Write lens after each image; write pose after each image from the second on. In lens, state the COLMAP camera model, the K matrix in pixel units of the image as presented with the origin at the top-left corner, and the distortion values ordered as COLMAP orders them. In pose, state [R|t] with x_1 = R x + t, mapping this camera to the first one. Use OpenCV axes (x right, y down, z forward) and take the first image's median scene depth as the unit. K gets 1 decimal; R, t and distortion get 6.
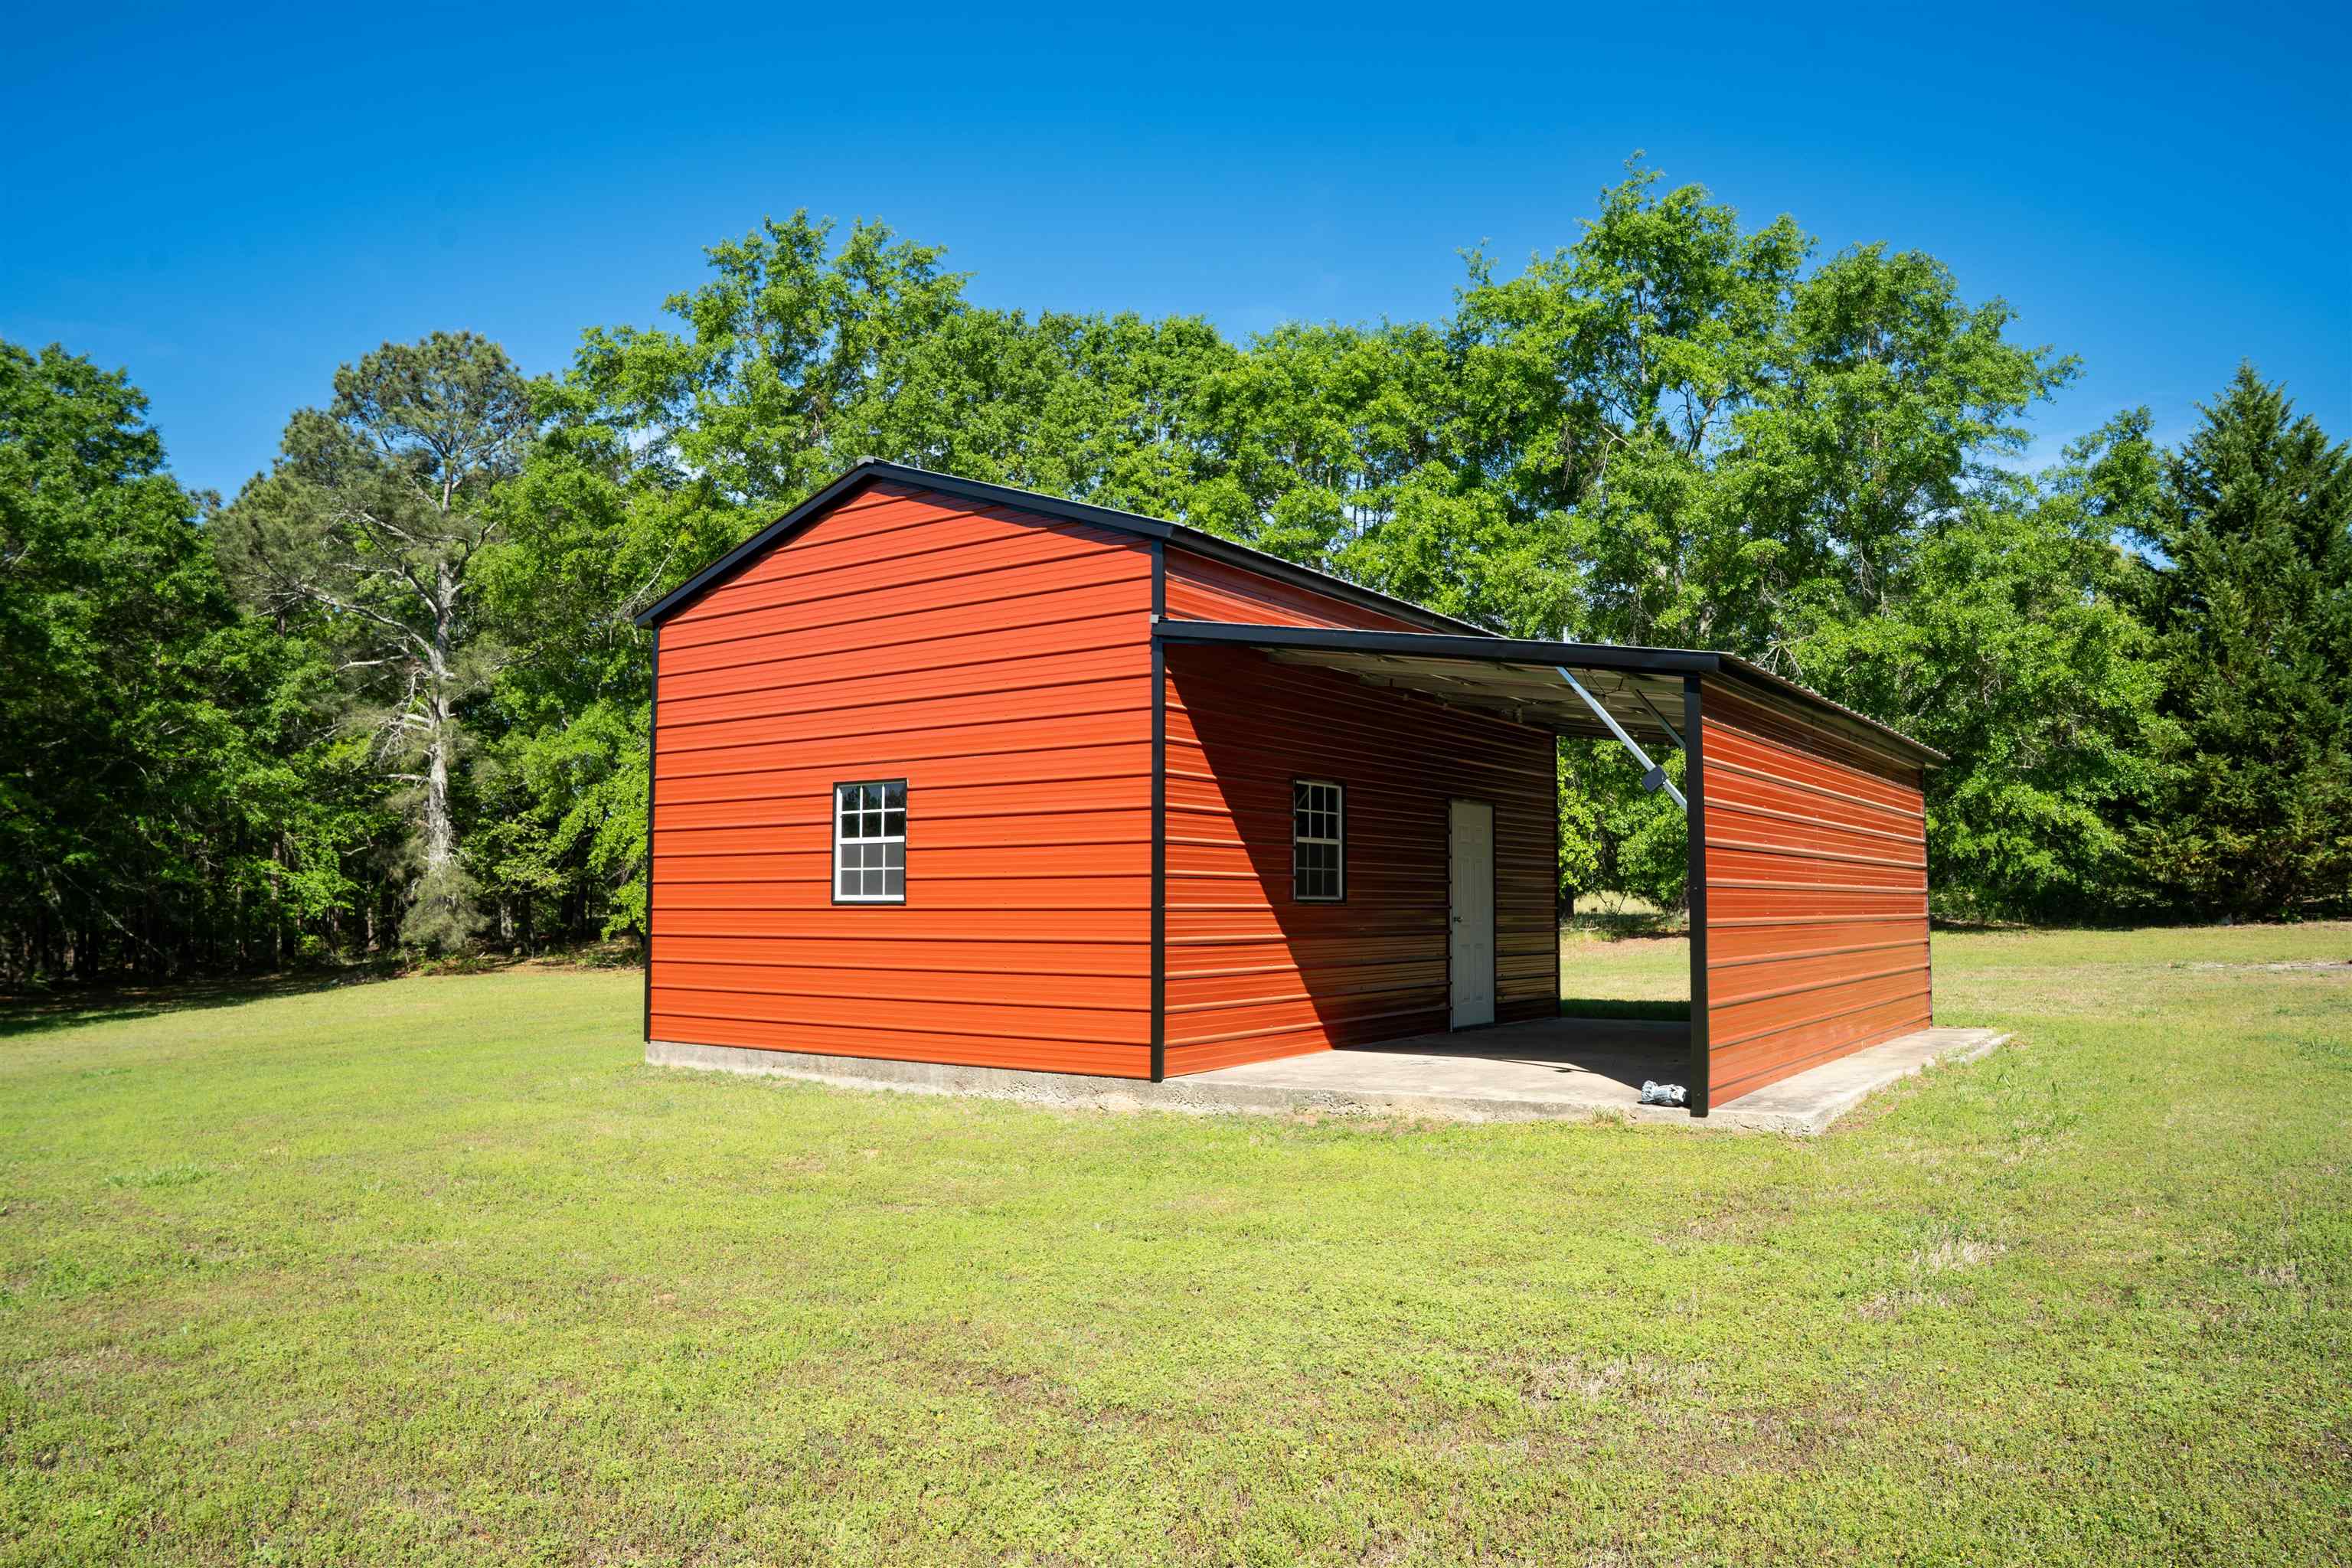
lens RADIAL K [[1648.3, 0, 1183.2], [0, 1648.3, 780.7], [0, 0, 1]] dist [-0.112797, 0.073945]
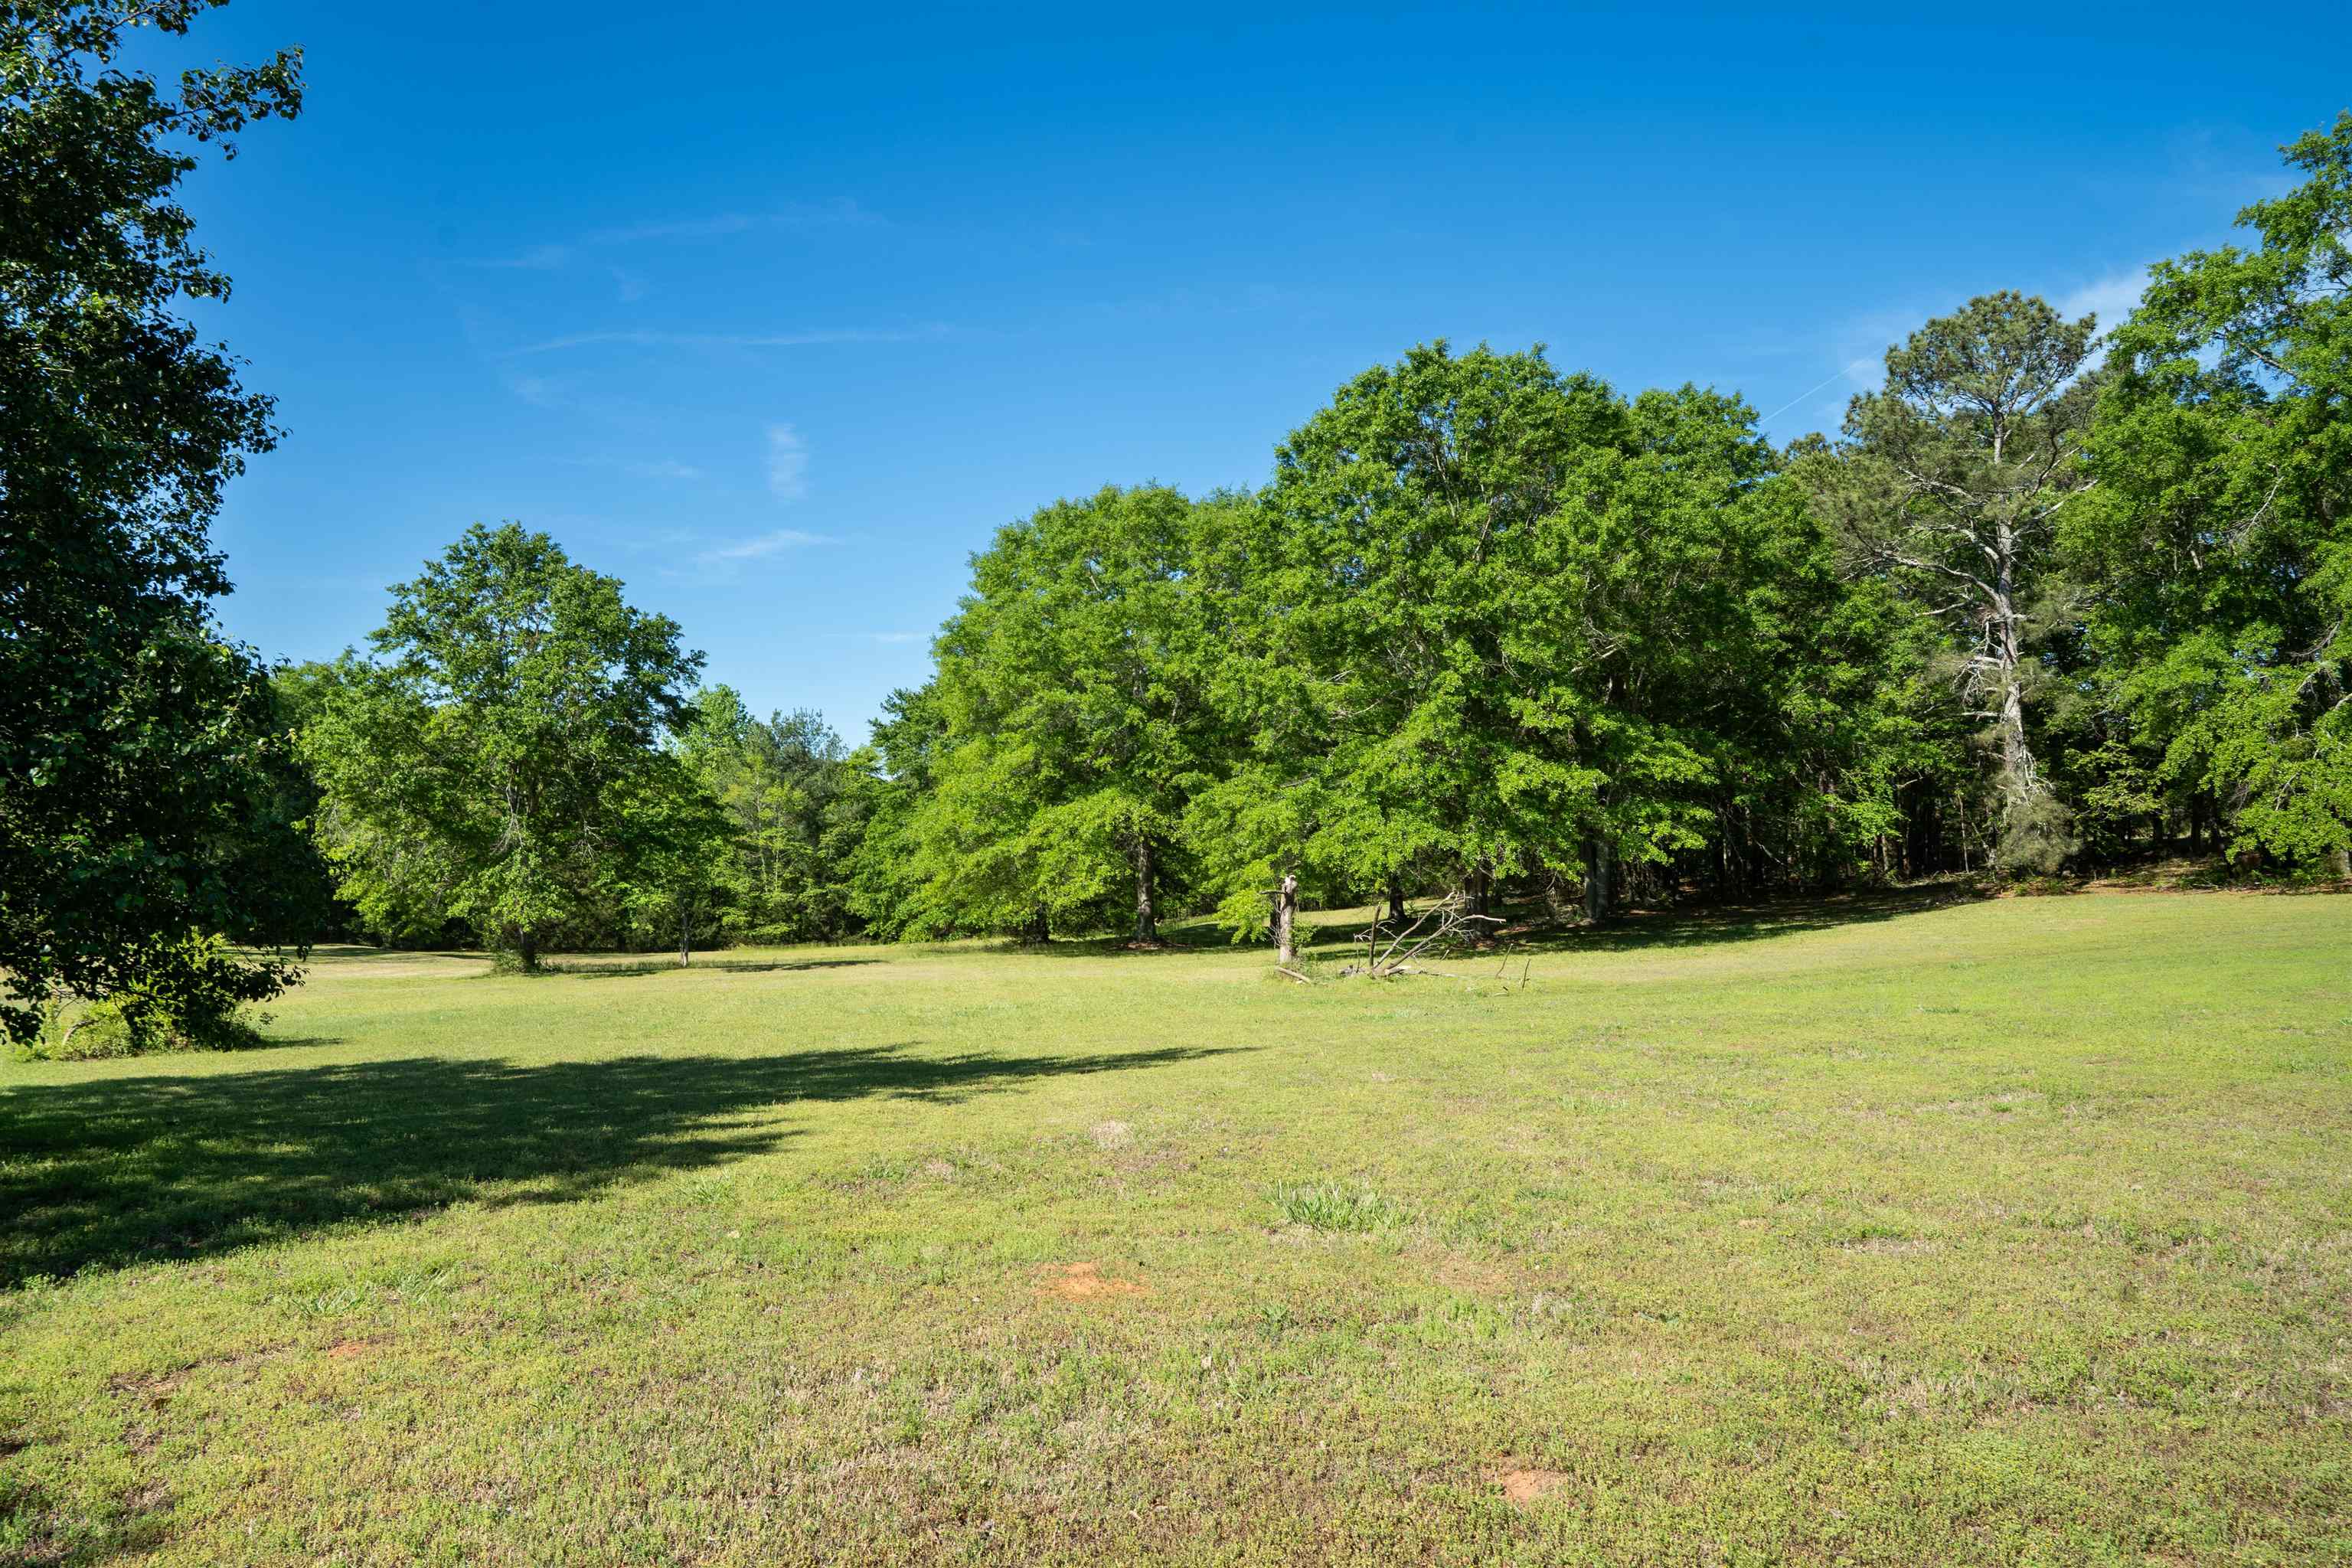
lens RADIAL K [[1648.3, 0, 1159.5], [0, 1648.3, 795.7], [0, 0, 1]] dist [-0.112797, 0.073945]
pose [[0.682189, -0.029968, -0.730562, -0.075580], [0.070911, 0.997161, 0.025311, -0.015613], [0.727729, -0.069072, 0.682378, -0.161314]]
